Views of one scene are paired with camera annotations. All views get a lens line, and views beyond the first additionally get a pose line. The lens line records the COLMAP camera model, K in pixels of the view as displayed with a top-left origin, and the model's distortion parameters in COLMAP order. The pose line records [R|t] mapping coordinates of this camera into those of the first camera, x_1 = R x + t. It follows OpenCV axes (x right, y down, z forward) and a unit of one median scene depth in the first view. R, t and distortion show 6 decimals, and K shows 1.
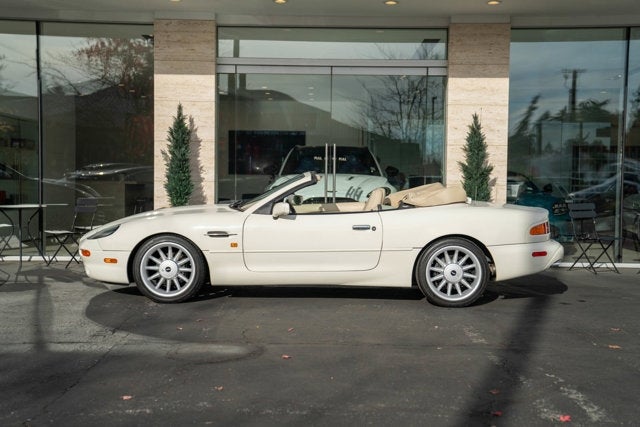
lens RADIAL K [[910.8, 0, 320.4], [0, 910.8, 200.4], [0, 0, 1]] dist [0.025568, 0.433242]
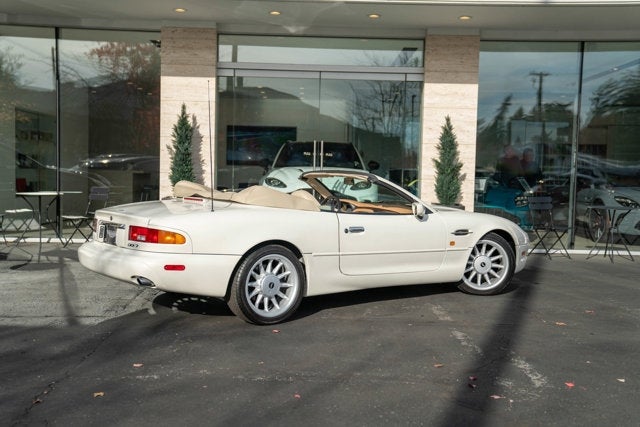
lens RADIAL K [[829.5, 0, 329.3], [0, 829.5, 210.8], [0, 0, 1]] dist [0.023129, 0.036225]
pose [[0.999675, 0.011127, 0.022941, 0.001881], [-0.011761, 0.999548, 0.027664, -0.004889], [-0.022623, -0.027925, 0.999354, -0.020490]]
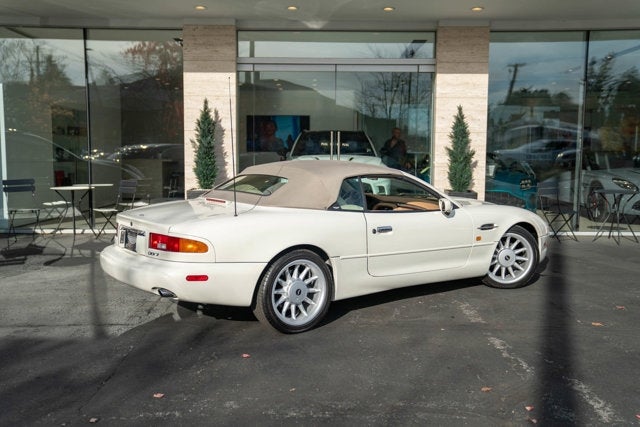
lens RADIAL K [[705.6, 0, 318.9], [0, 705.6, 219.3], [0, 0, 1]] dist [-0.019001, 0.008708]
pose [[0.999981, -0.006213, 0.000227, -0.010906], [0.006176, 0.996874, 0.078767, -0.022040], [-0.000715, -0.078764, 0.996893, 0.092451]]
